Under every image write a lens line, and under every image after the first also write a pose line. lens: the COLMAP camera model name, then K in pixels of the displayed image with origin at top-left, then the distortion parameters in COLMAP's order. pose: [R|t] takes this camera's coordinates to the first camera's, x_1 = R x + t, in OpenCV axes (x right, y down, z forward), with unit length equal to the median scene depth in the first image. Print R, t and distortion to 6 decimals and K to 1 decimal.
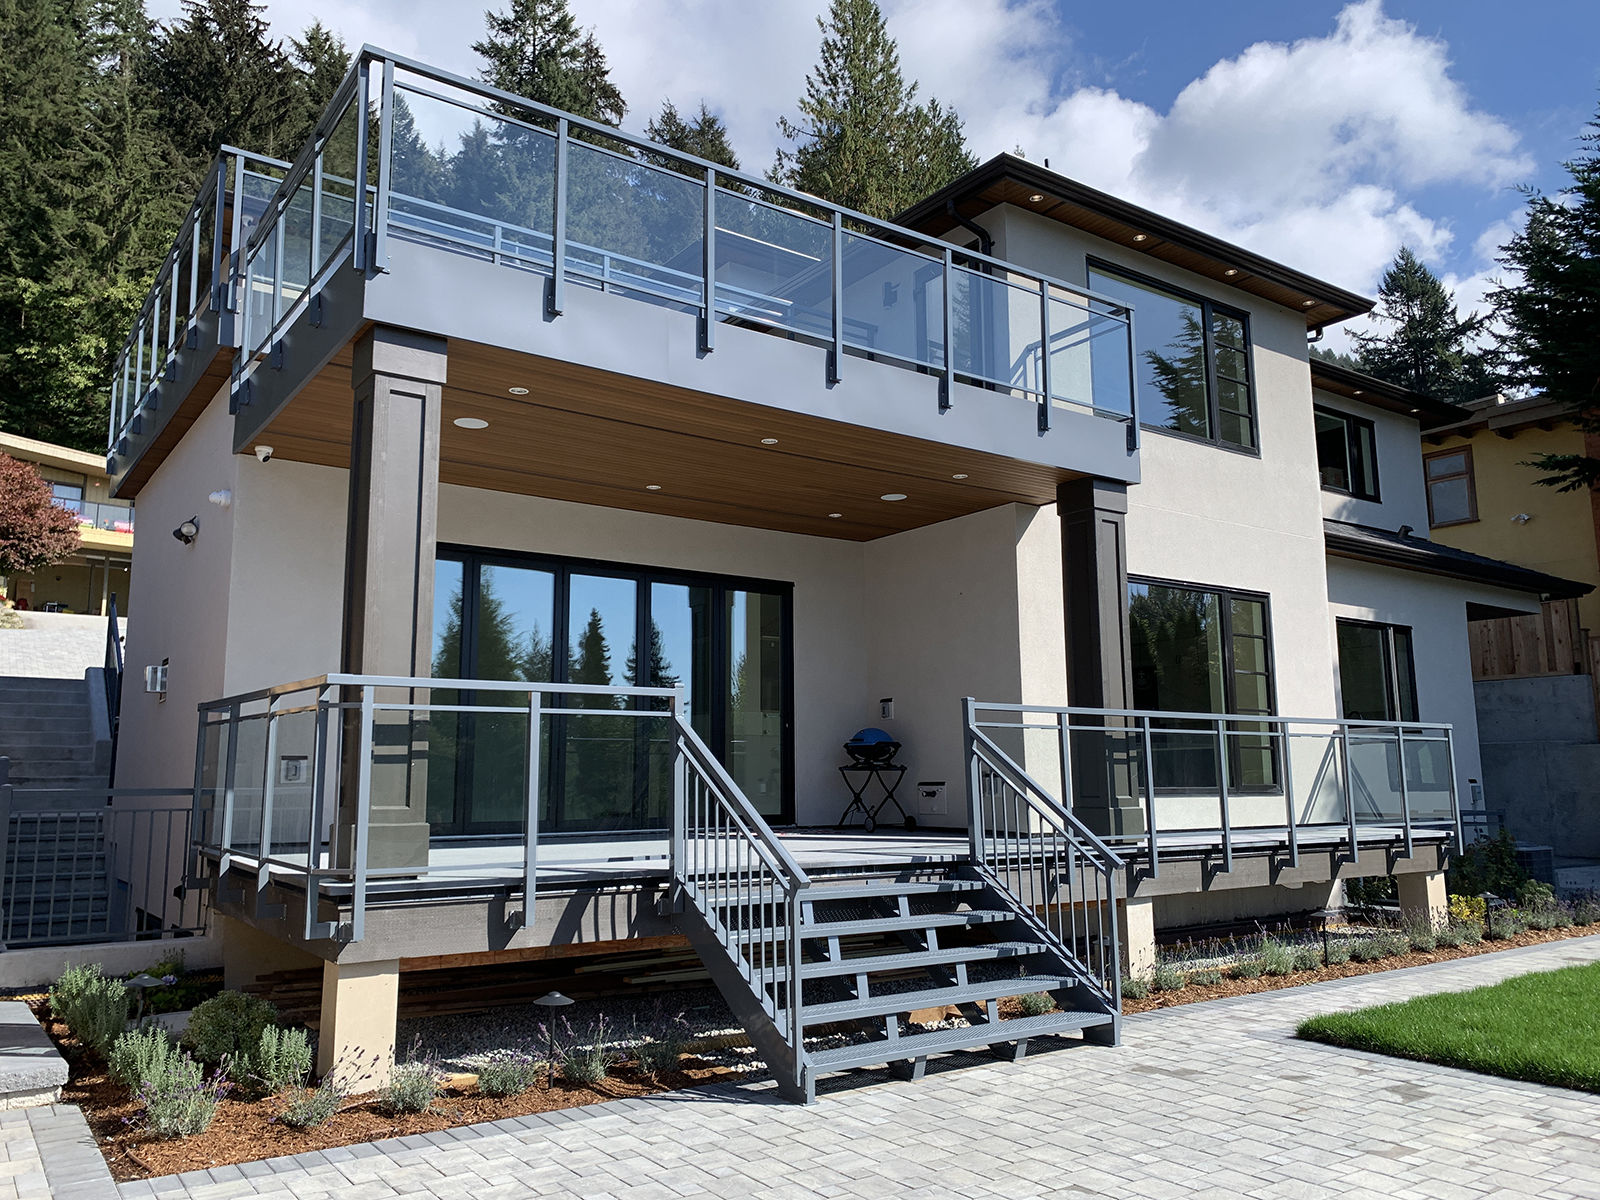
lens RADIAL K [[1217.1, 0, 799.9], [0, 1217.1, 589.0], [0, 0, 1]] dist [0.010357, -0.007092]
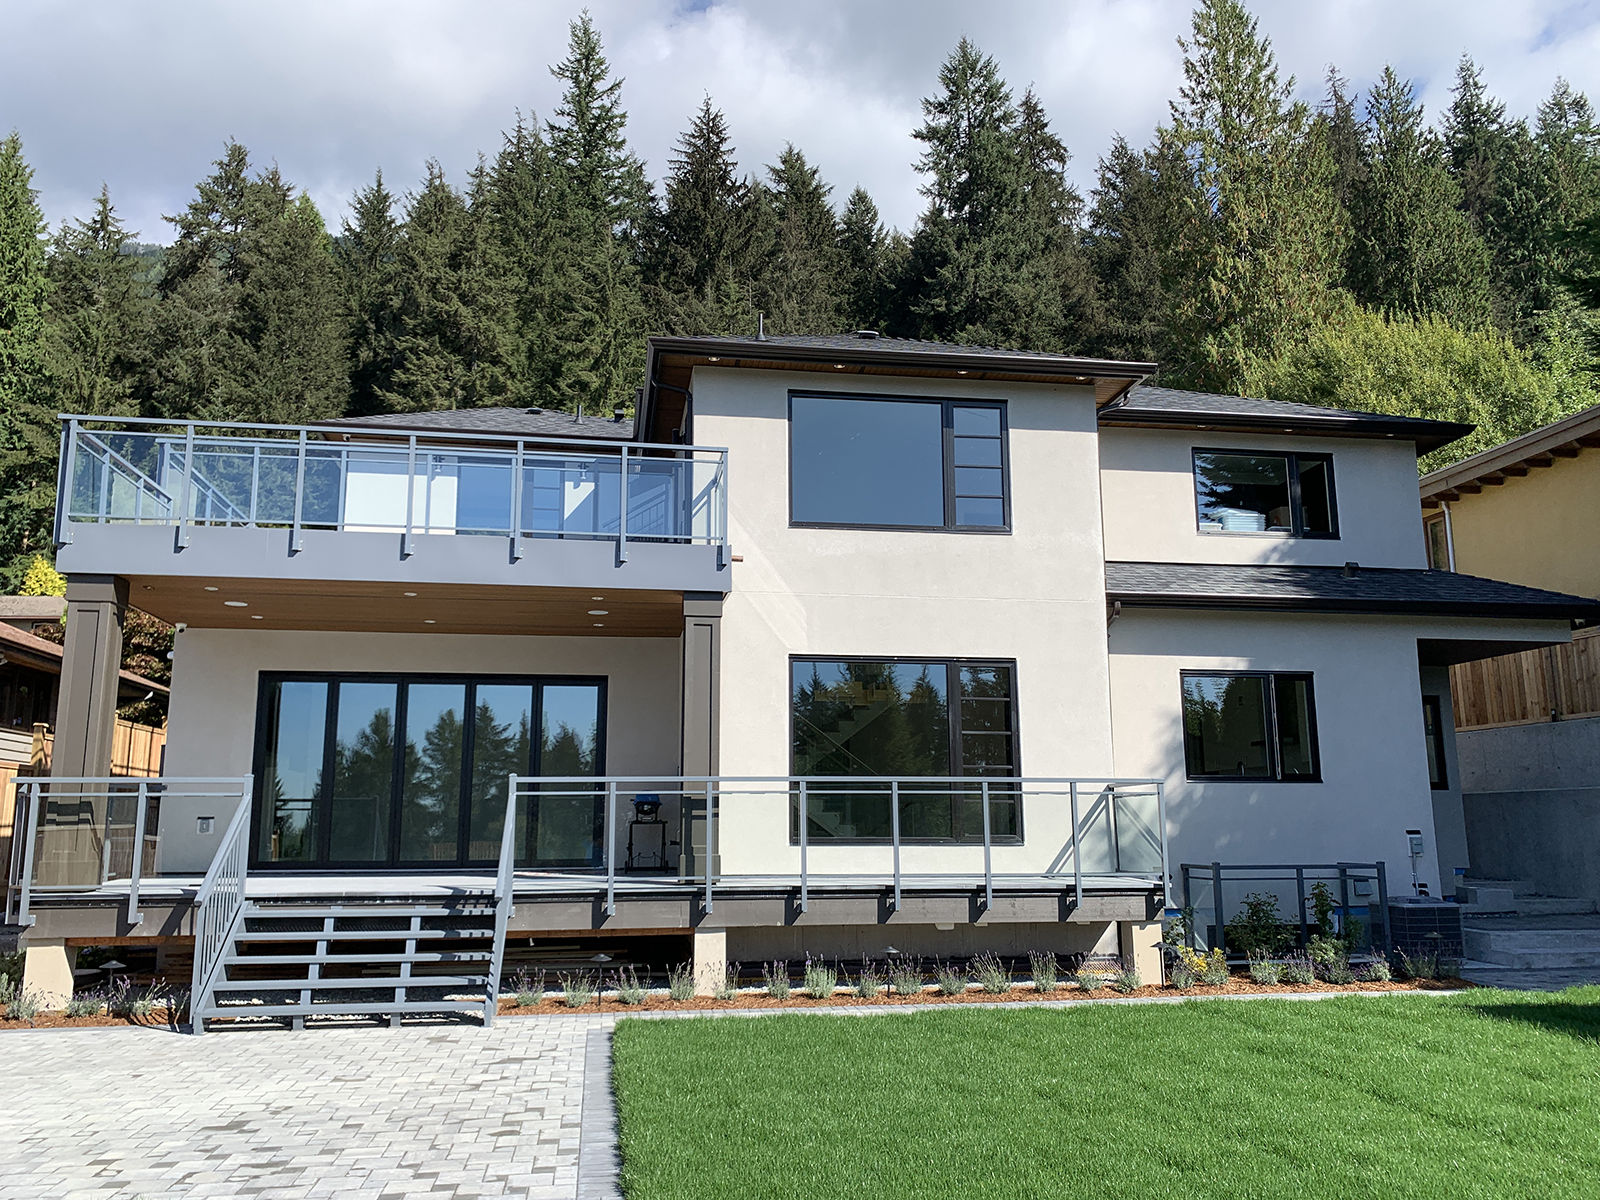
lens RADIAL K [[1217.1, 0, 793.0], [0, 1217.1, 621.1], [0, 0, 1]] dist [0.010357, -0.007092]
pose [[0.895230, -0.074337, -0.439361, 0.389395], [0.070572, 0.997195, -0.024922, -0.010004], [0.439981, -0.008696, 0.897965, -0.033176]]
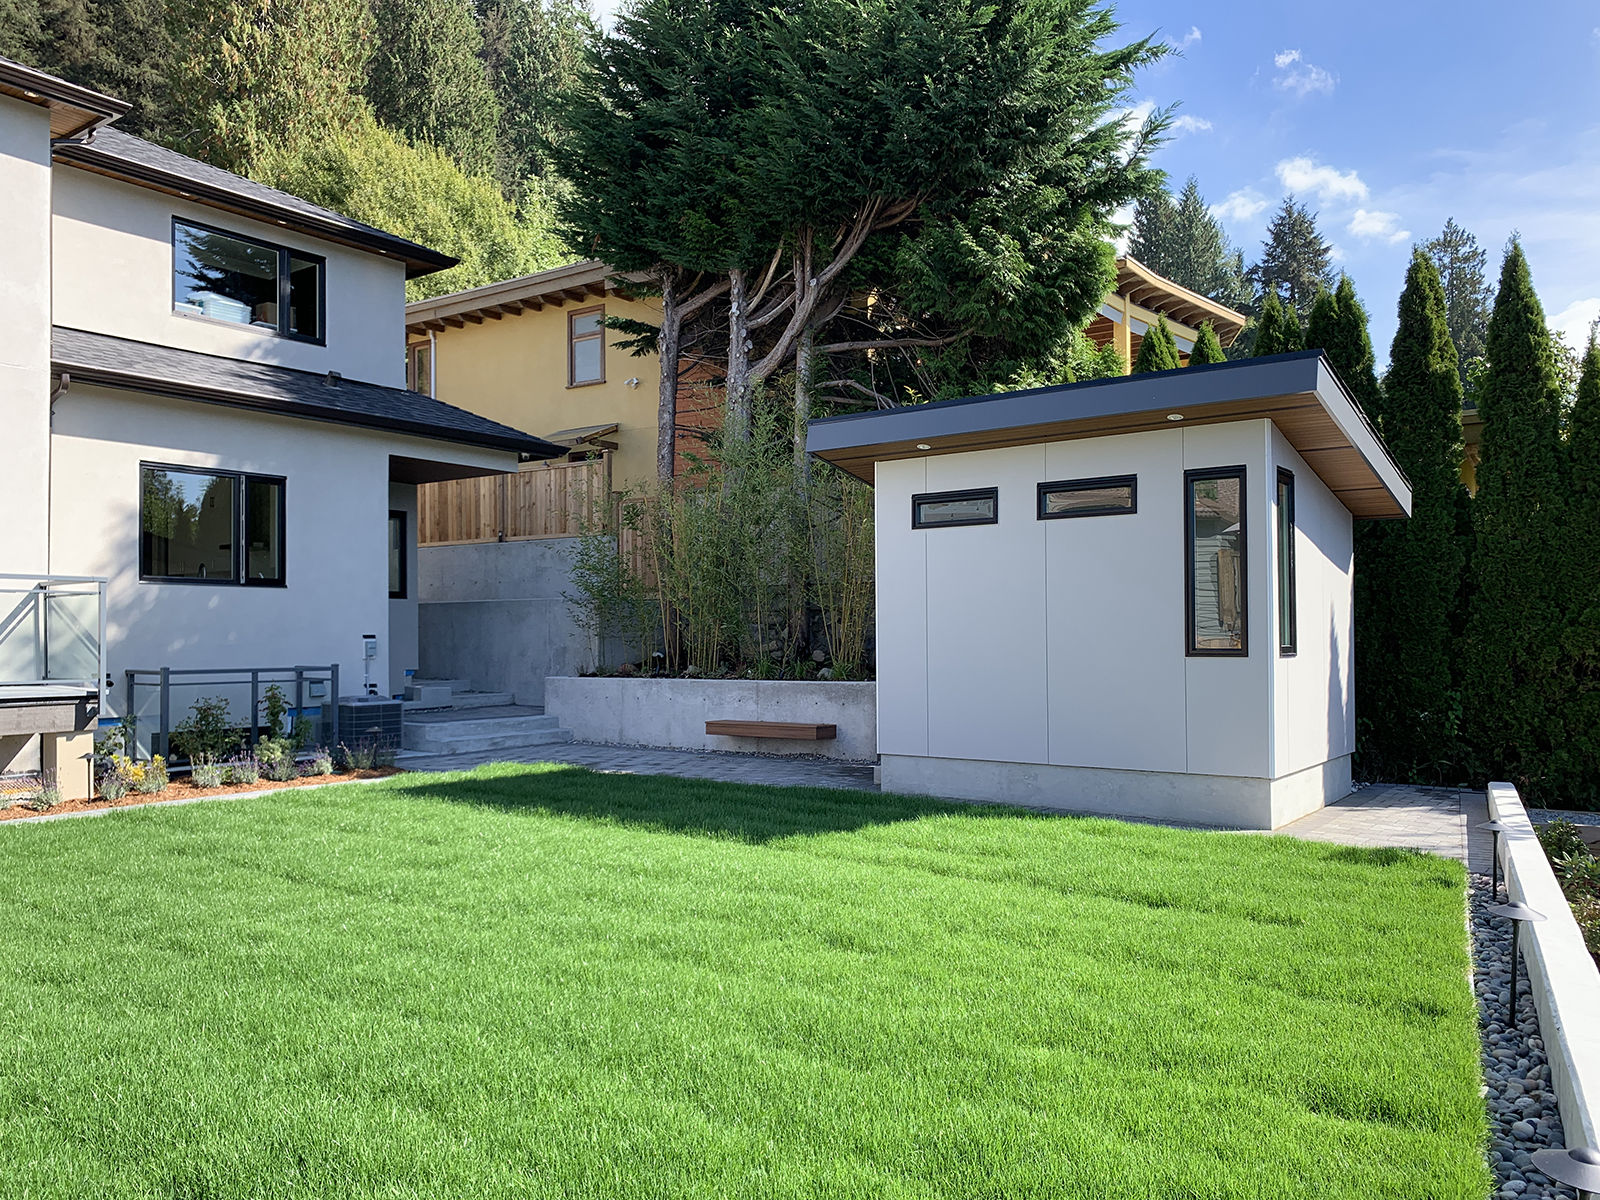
lens RADIAL K [[1217.1, 0, 802.9], [0, 1217.1, 615.3], [0, 0, 1]] dist [0.010357, -0.007092]
pose [[0.946459, 0.006086, 0.322766, 0.400940], [-0.050984, 0.990093, 0.130831, -0.005133], [-0.318772, -0.140282, 0.937393, -0.026598]]
